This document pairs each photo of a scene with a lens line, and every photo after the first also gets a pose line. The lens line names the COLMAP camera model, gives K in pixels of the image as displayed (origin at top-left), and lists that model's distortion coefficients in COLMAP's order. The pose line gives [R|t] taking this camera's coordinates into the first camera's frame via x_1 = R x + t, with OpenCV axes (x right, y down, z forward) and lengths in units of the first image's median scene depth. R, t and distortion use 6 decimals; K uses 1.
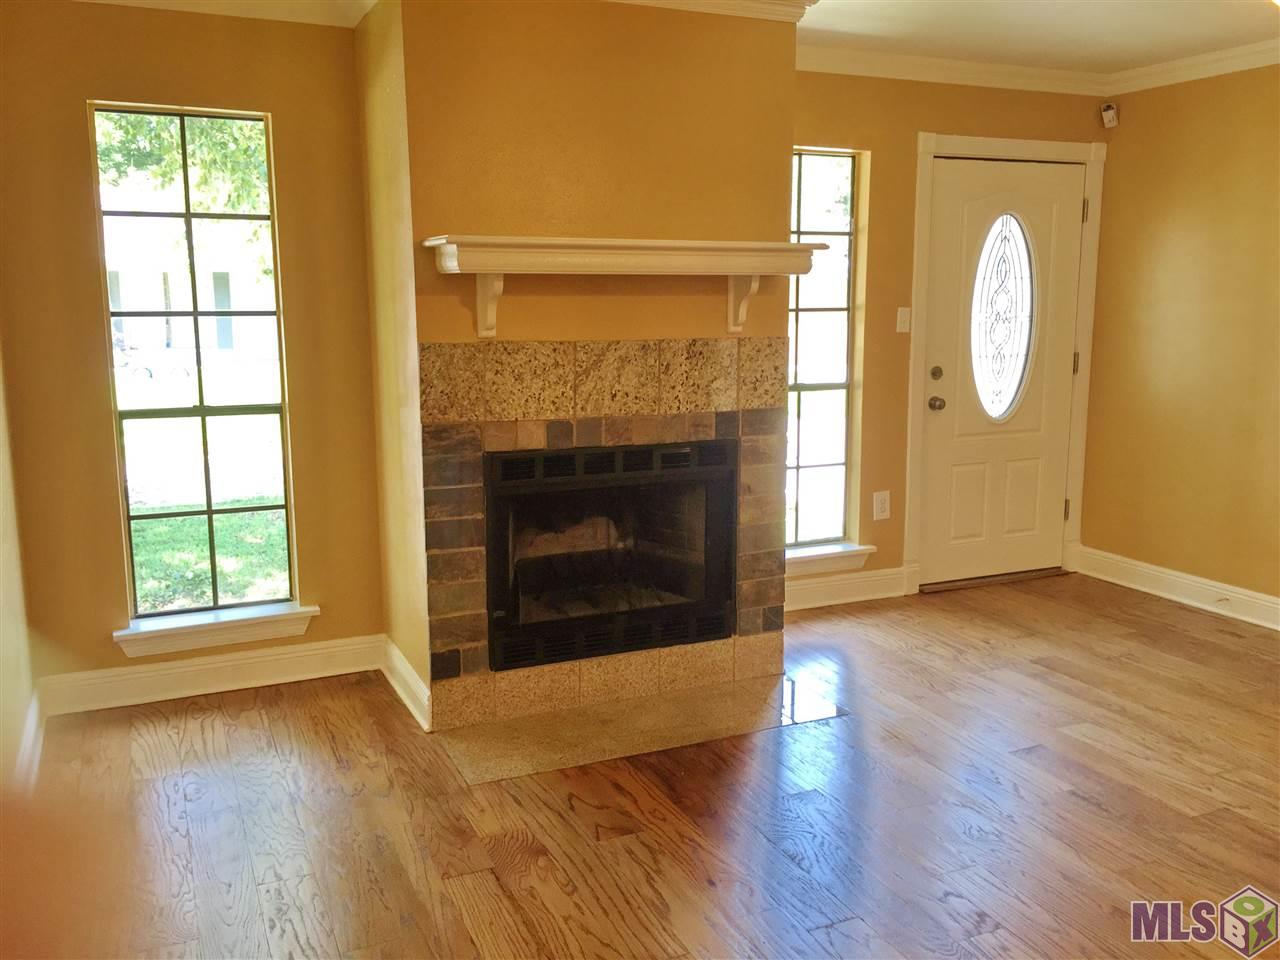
lens RADIAL K [[1098.5, 0, 640.5], [0, 1098.5, 465.8], [0, 0, 1]] dist [0.073654, -0.104950]
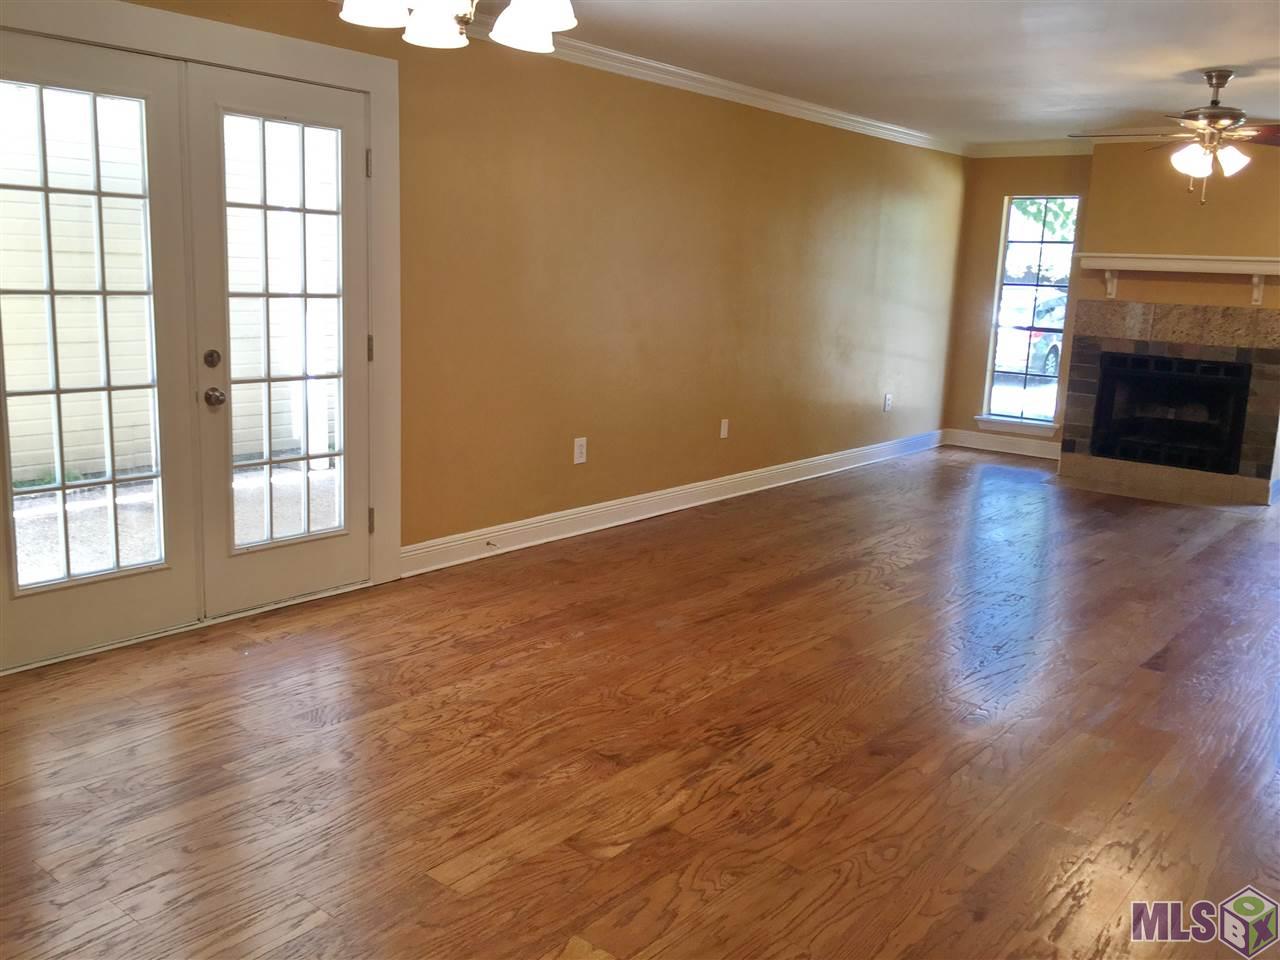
lens RADIAL K [[1098.5, 0, 640.5], [0, 1098.5, 465.8], [0, 0, 1]] dist [0.073654, -0.104950]
pose [[0.450224, 0.181200, -0.874337, 1.288844], [-0.179094, 0.977620, 0.110384, 0.119185], [0.874770, 0.106891, 0.472600, -0.743237]]
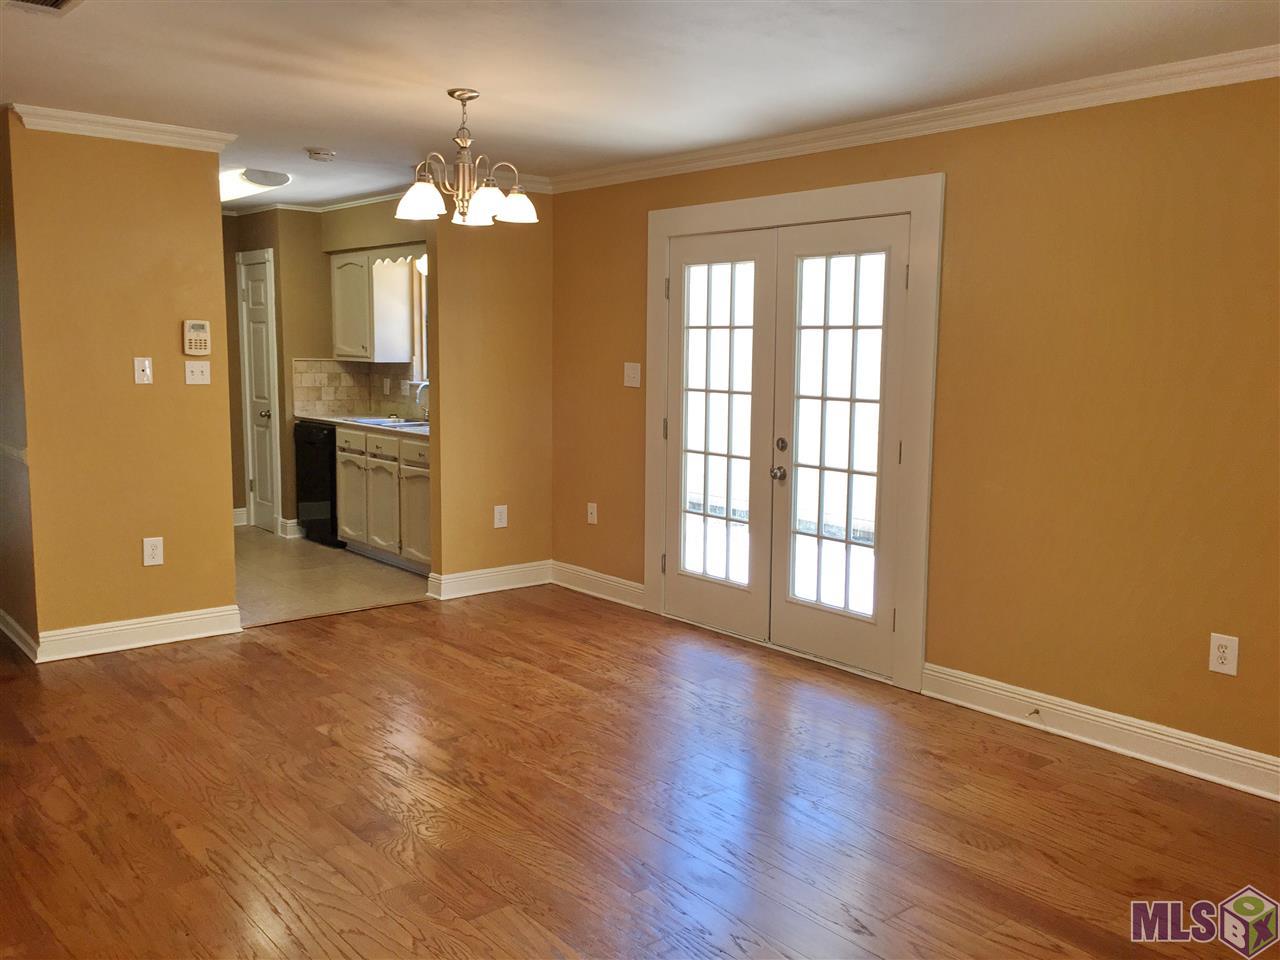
lens RADIAL K [[1098.5, 0, 640.5], [0, 1098.5, 465.8], [0, 0, 1]] dist [0.073654, -0.104950]
pose [[-0.962422, 0.022751, -0.270602, 0.725040], [-0.050590, 0.964018, 0.260978, -0.106332], [0.266803, 0.264861, -0.926642, 0.573026]]
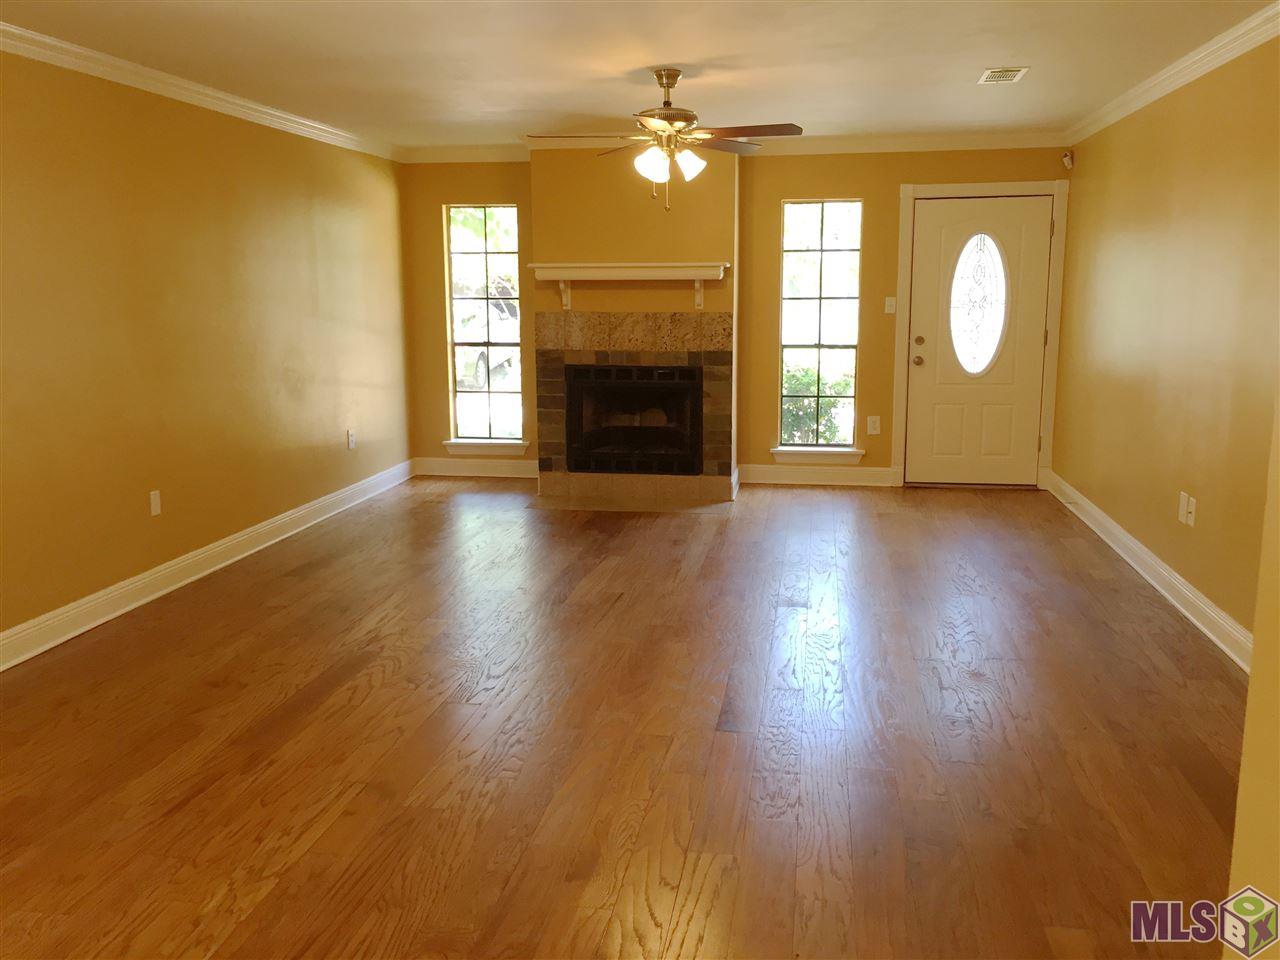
lens RADIAL K [[1098.5, 0, 640.5], [0, 1098.5, 465.8], [0, 0, 1]] dist [0.073654, -0.104950]
pose [[0.832736, 0.088521, -0.546547, 1.051078], [-0.083934, 0.995911, 0.033418, 0.090514], [0.547271, 0.018045, 0.836761, -0.624108]]
